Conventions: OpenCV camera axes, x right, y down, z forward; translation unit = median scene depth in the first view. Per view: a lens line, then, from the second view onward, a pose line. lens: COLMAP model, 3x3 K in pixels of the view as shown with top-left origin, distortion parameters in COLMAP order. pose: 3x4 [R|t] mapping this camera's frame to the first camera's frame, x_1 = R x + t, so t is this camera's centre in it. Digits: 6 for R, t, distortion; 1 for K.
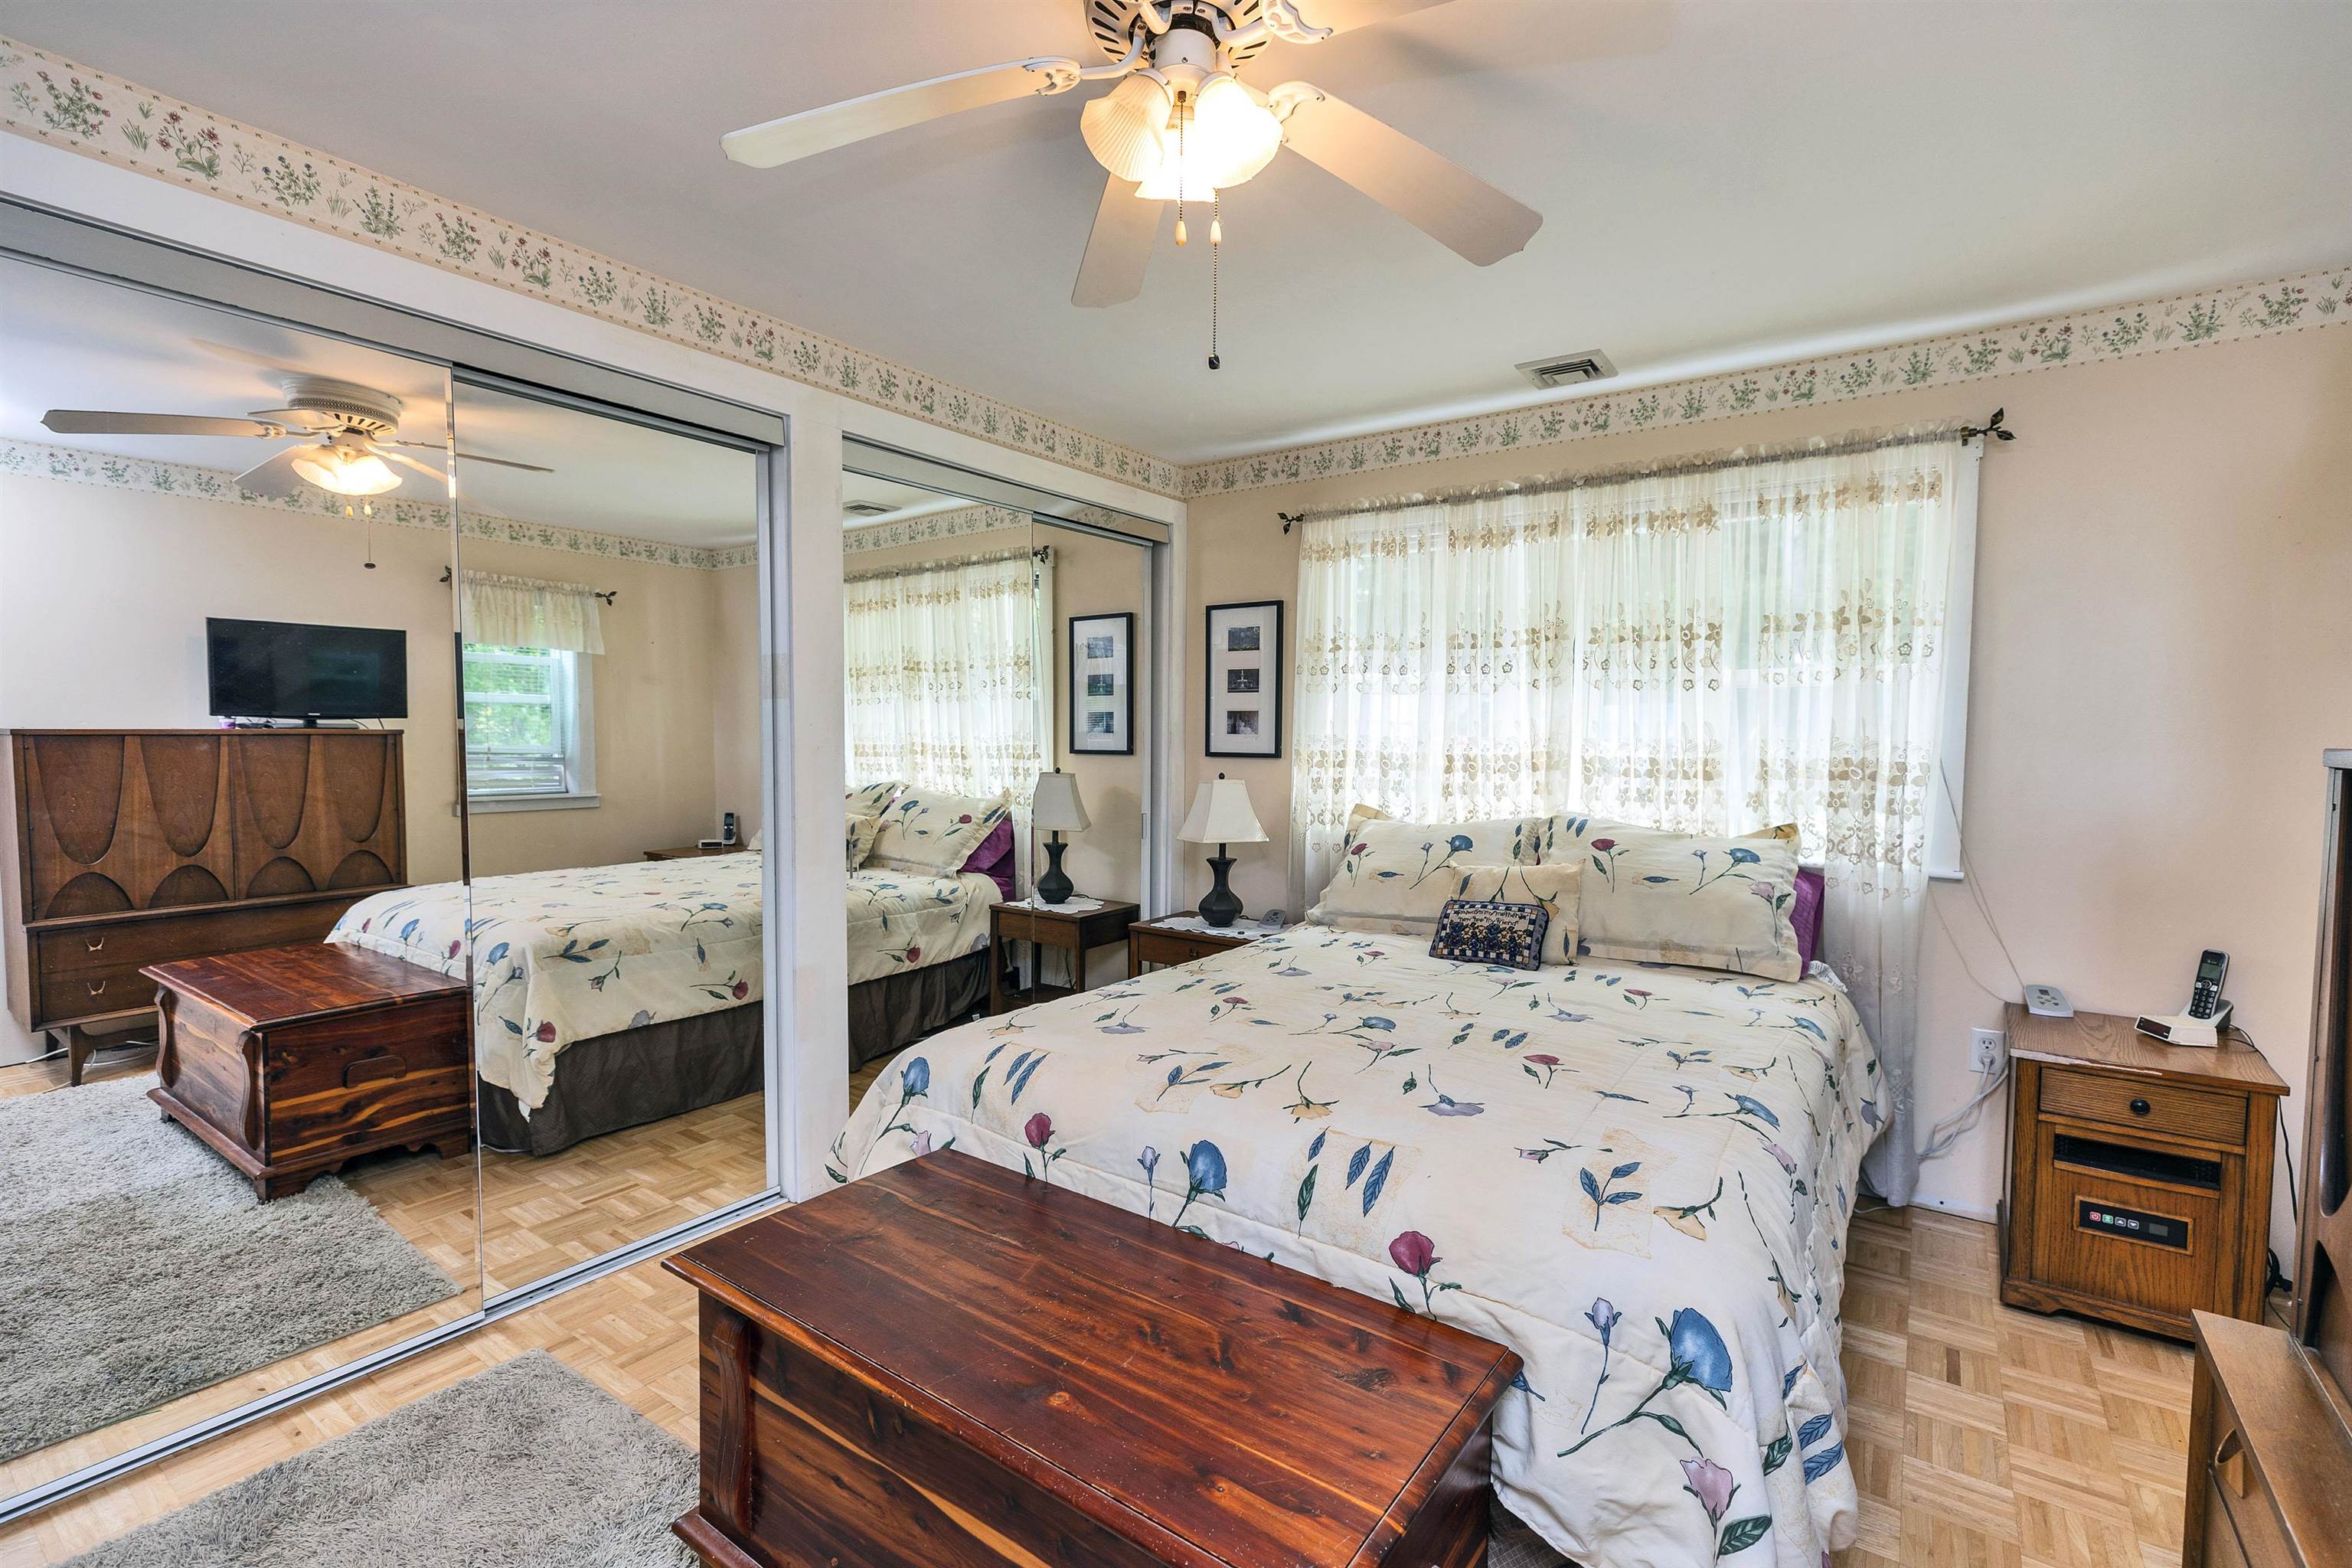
lens RADIAL K [[1052.5, 0, 1161.3], [0, 1052.5, 791.2], [0, 0, 1]] dist [0.003103, -0.000047]
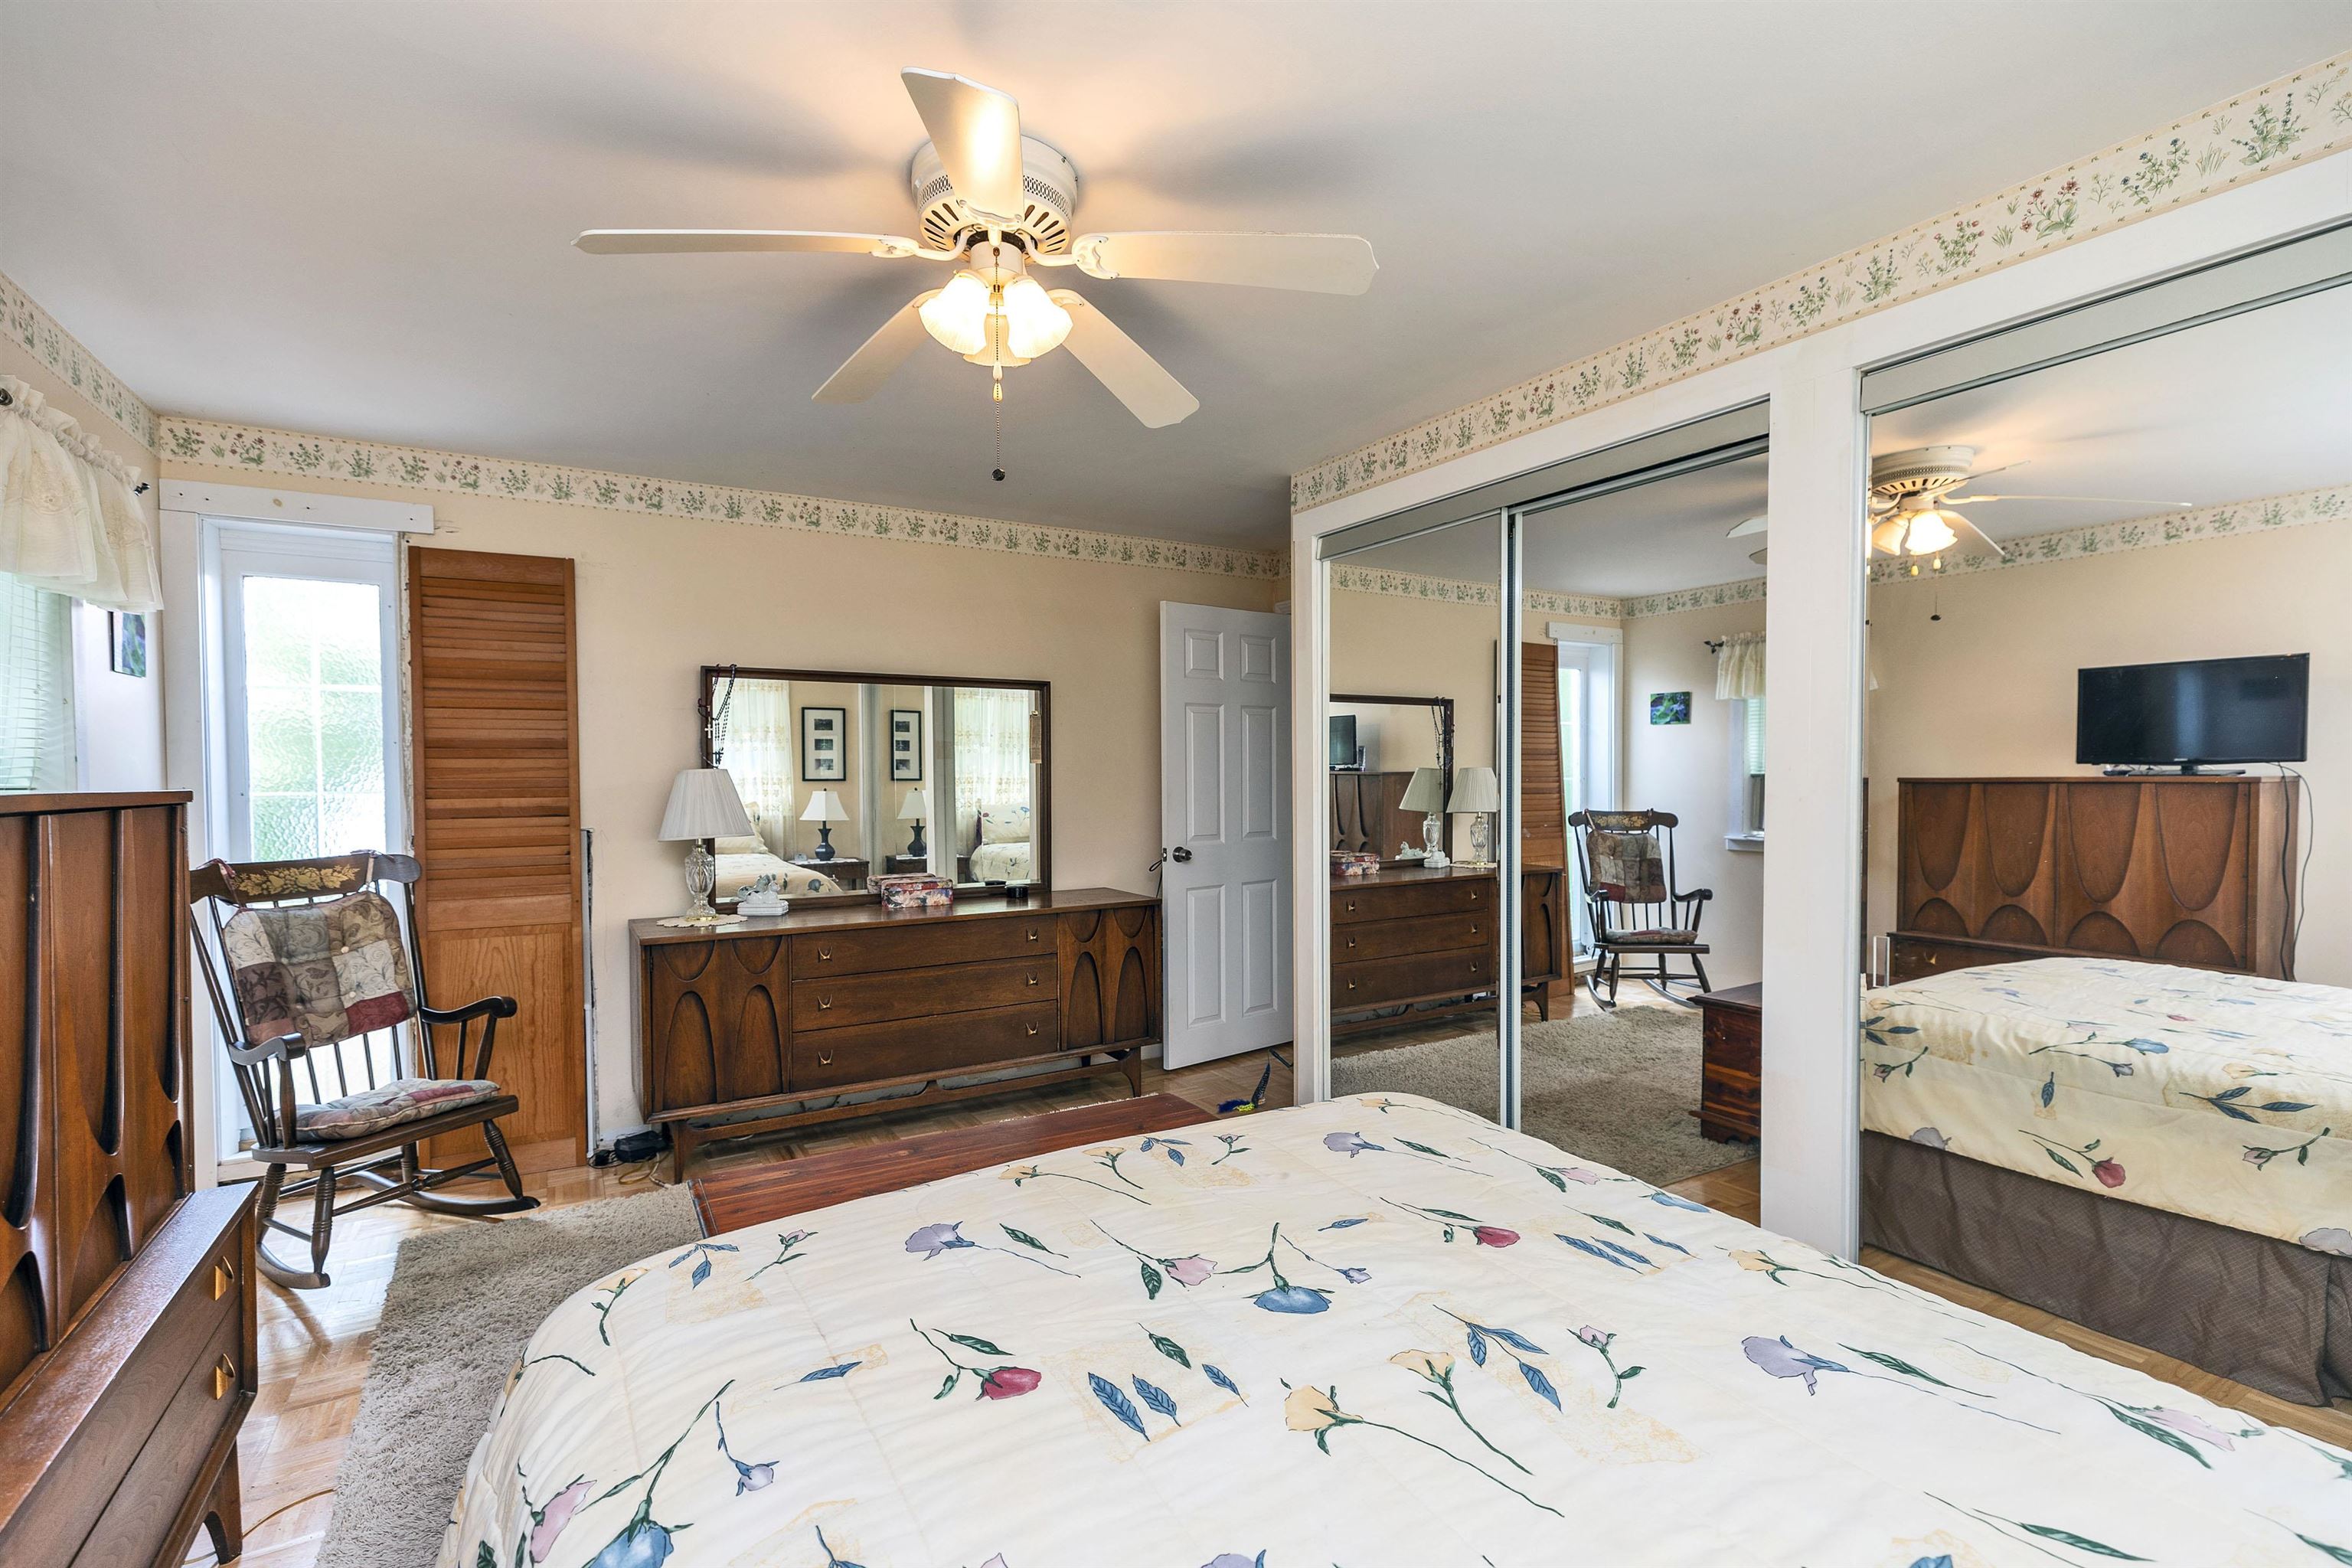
lens RADIAL K [[1052.5, 0, 1164.8], [0, 1052.5, 776.4], [0, 0, 1]] dist [0.003103, -0.000047]
pose [[-0.408015, -0.002853, -0.912971, 0.428303], [-0.055293, 0.998237, 0.021591, -0.036024], [0.911299, 0.059290, -0.407453, 0.664771]]
